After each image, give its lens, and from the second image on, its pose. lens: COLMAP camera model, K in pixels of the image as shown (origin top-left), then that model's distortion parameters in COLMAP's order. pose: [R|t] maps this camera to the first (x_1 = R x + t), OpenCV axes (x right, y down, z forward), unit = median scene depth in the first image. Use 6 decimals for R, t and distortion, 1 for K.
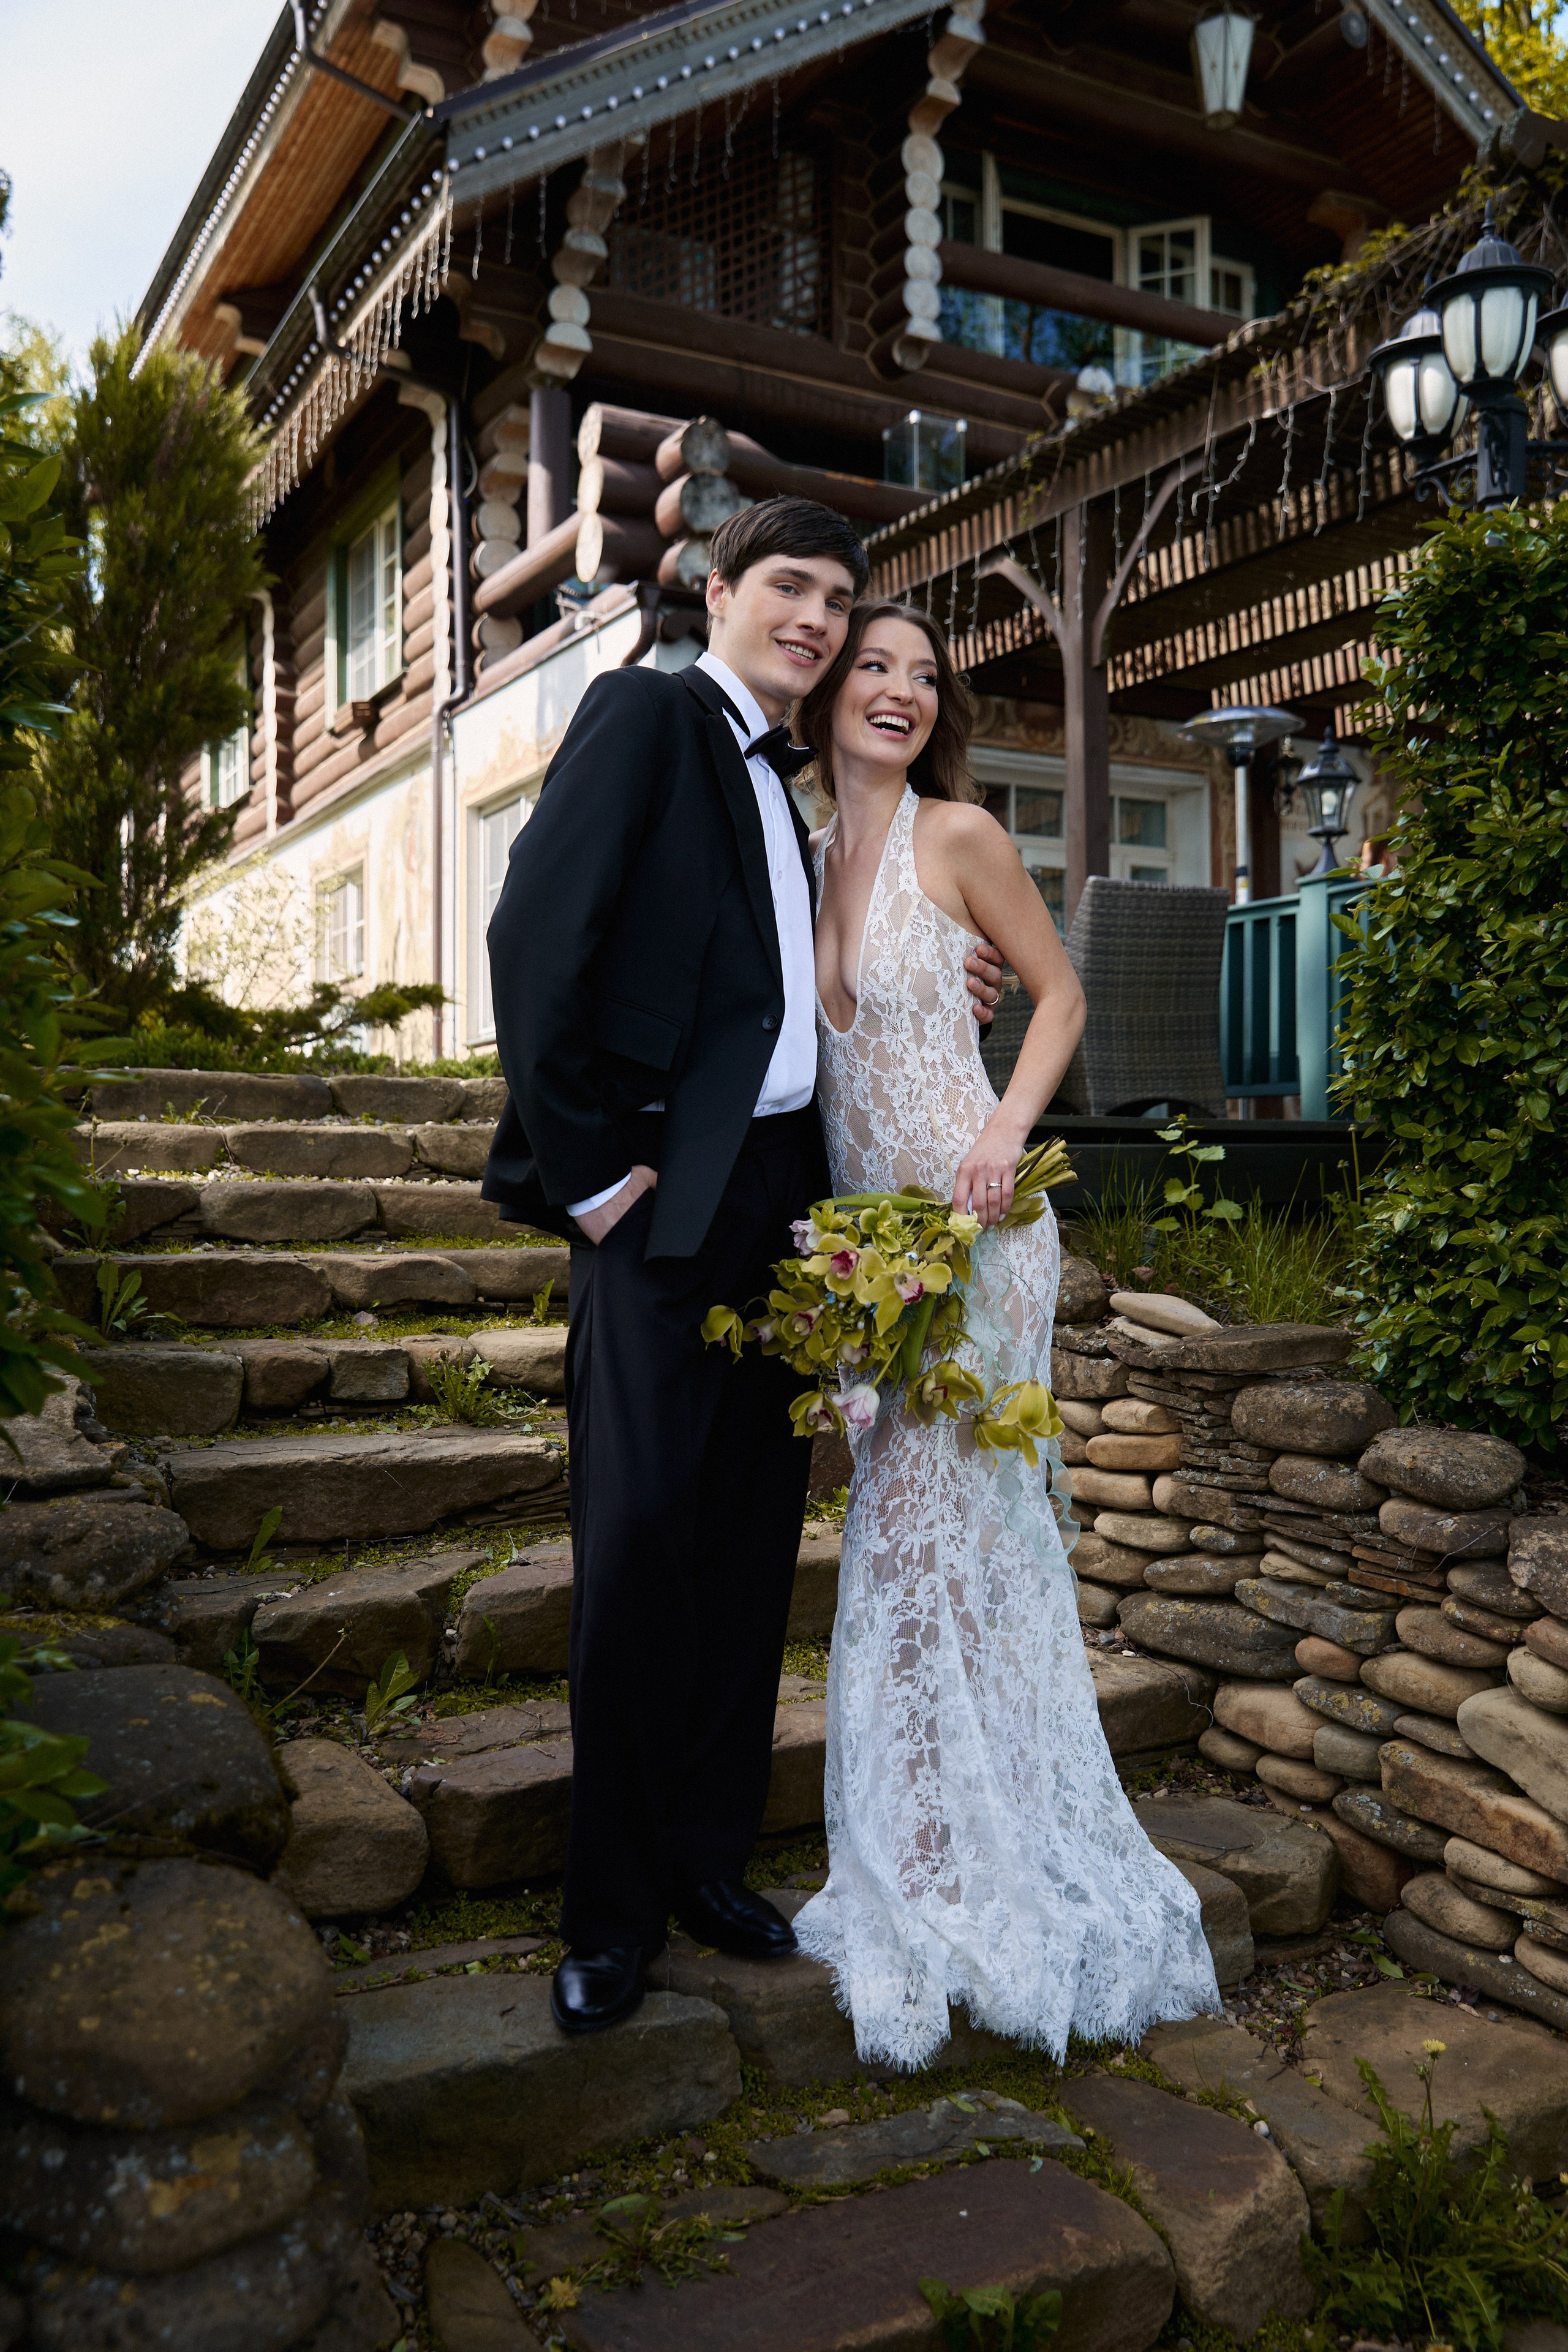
lens RADIAL K [[1959.4, 0, 784.0], [0, 1959.4, 1176.0], [0, 0, 1]] dist [-0.062884, 0.110266]
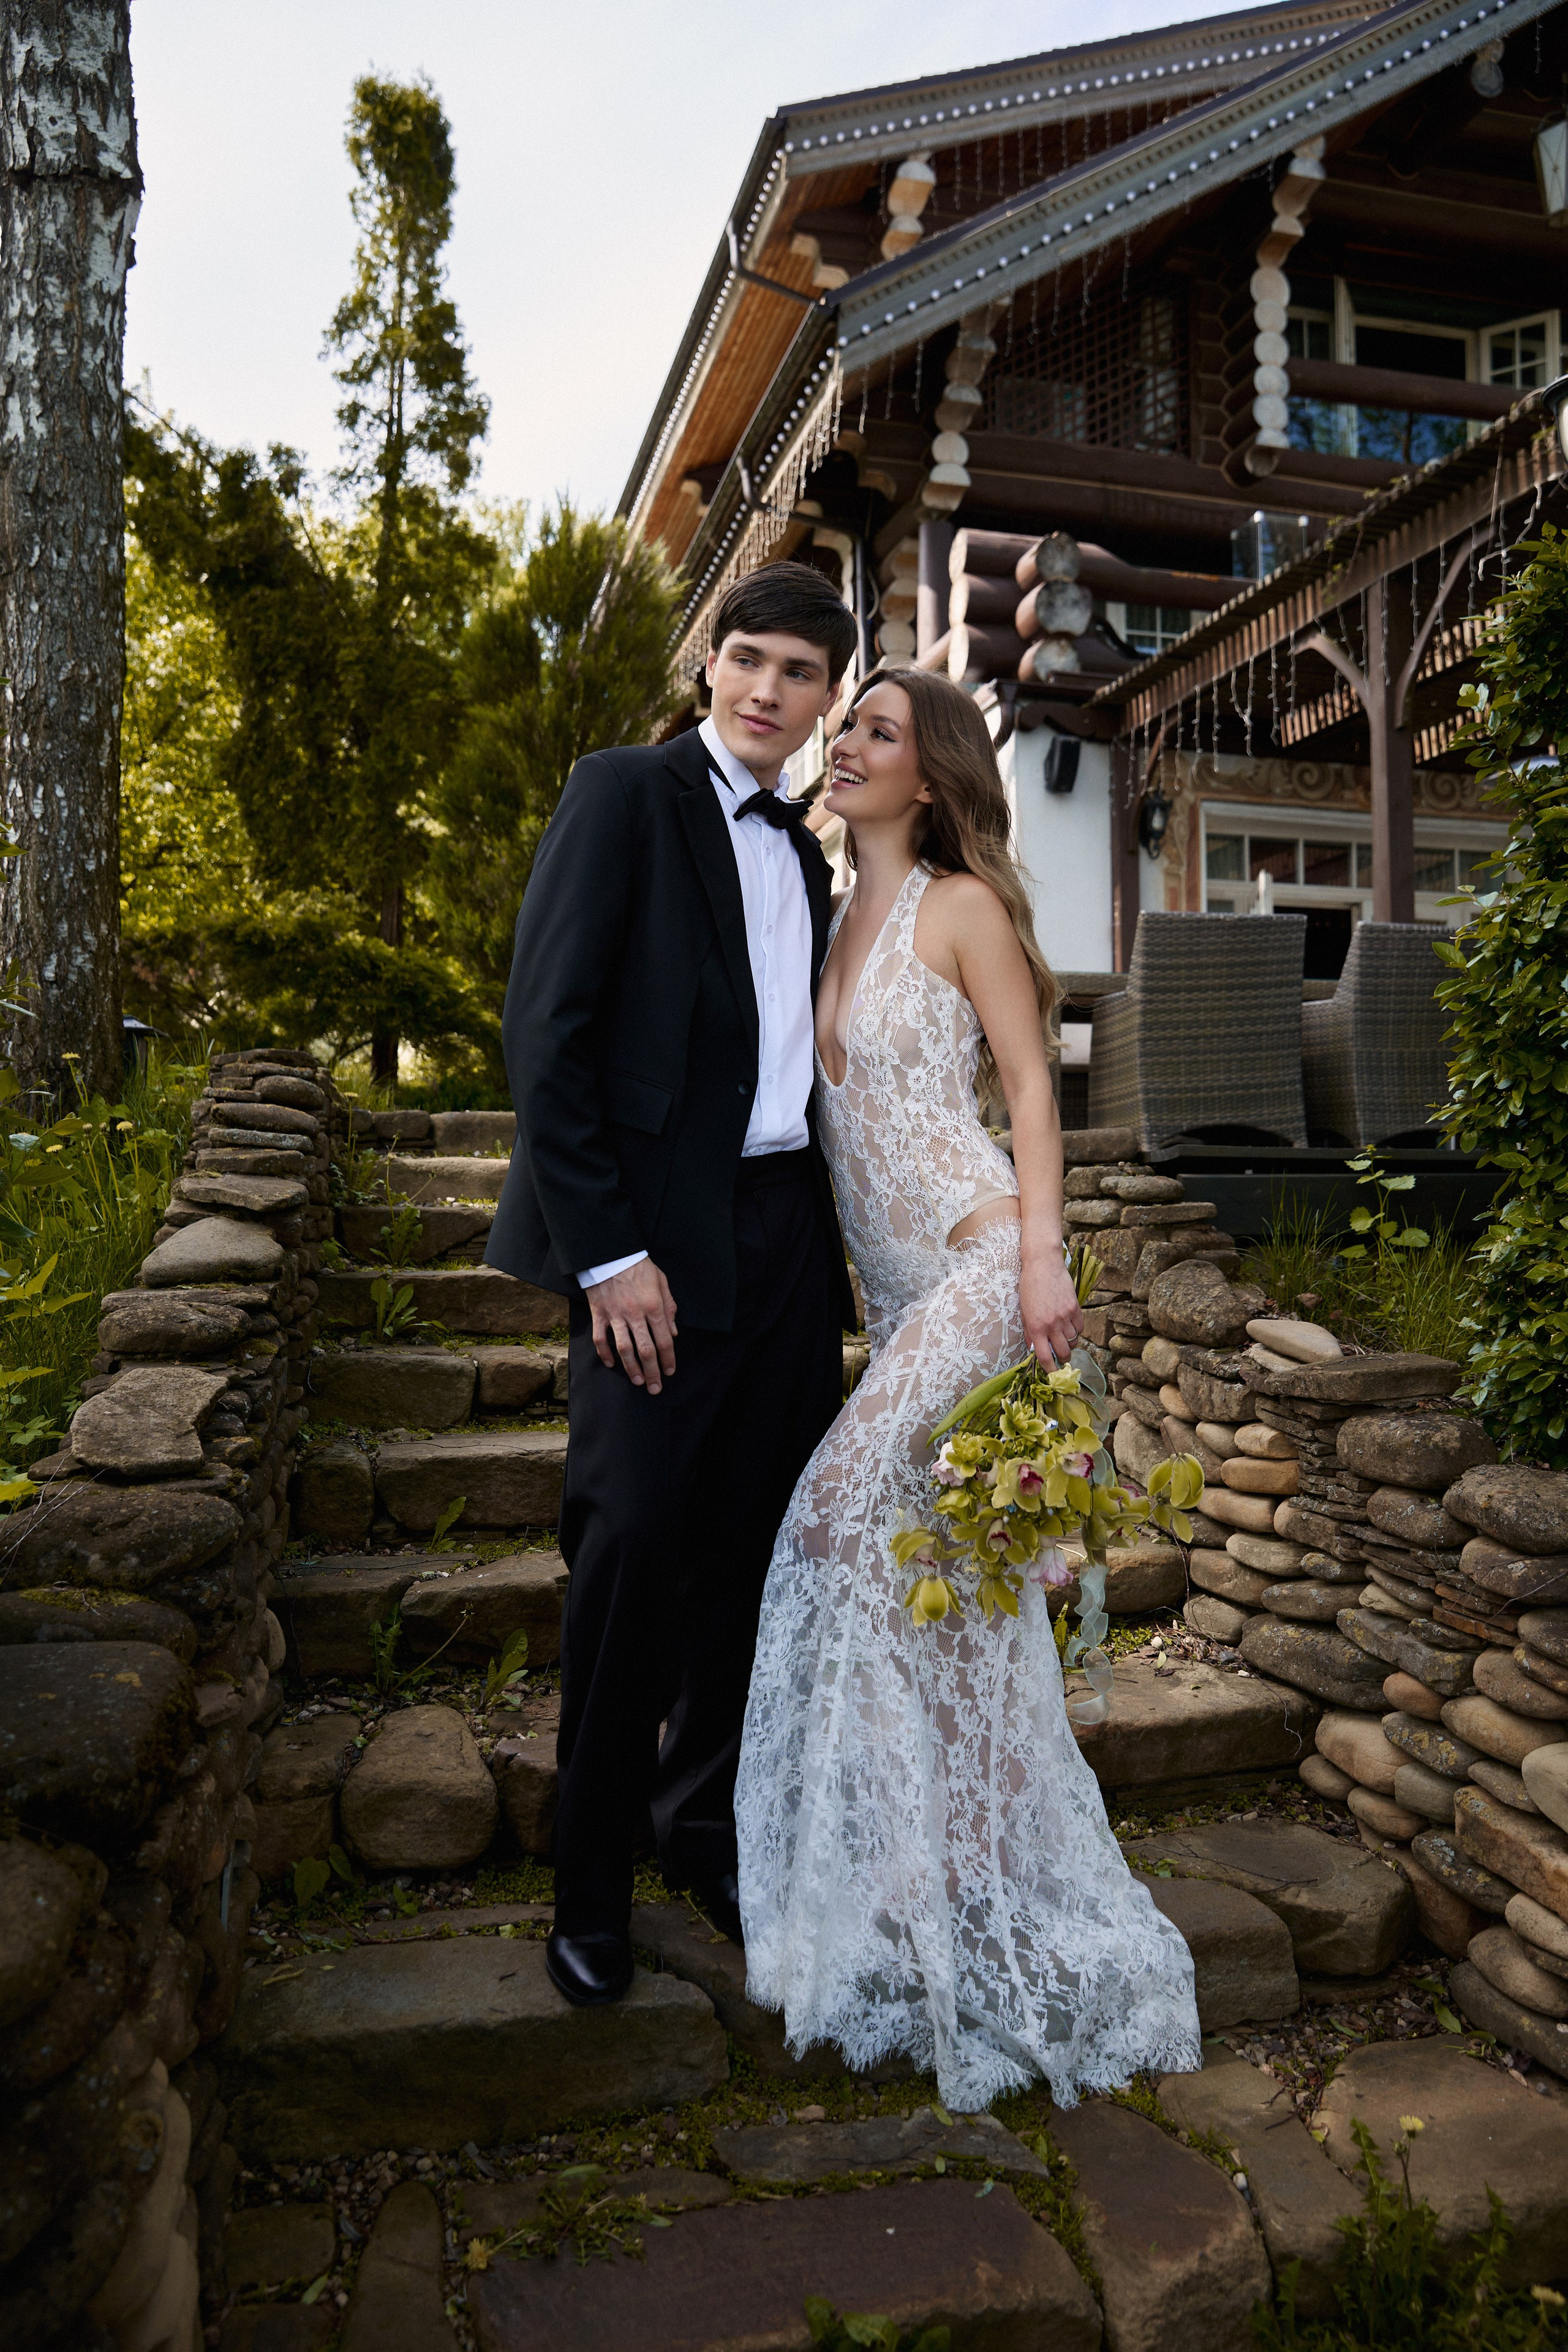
lens RADIAL K [[1689.6, 0, 784.0], [0, 1689.6, 1176.0], [0, 0, 1]] dist [-0.089587, 0.085333]
pose [[0.968962, -0.002188, -0.247202, 0.142443], [-0.001429, 0.999895, -0.014450, -0.002406], [0.247207, 0.014355, 0.968856, 0.080087]]
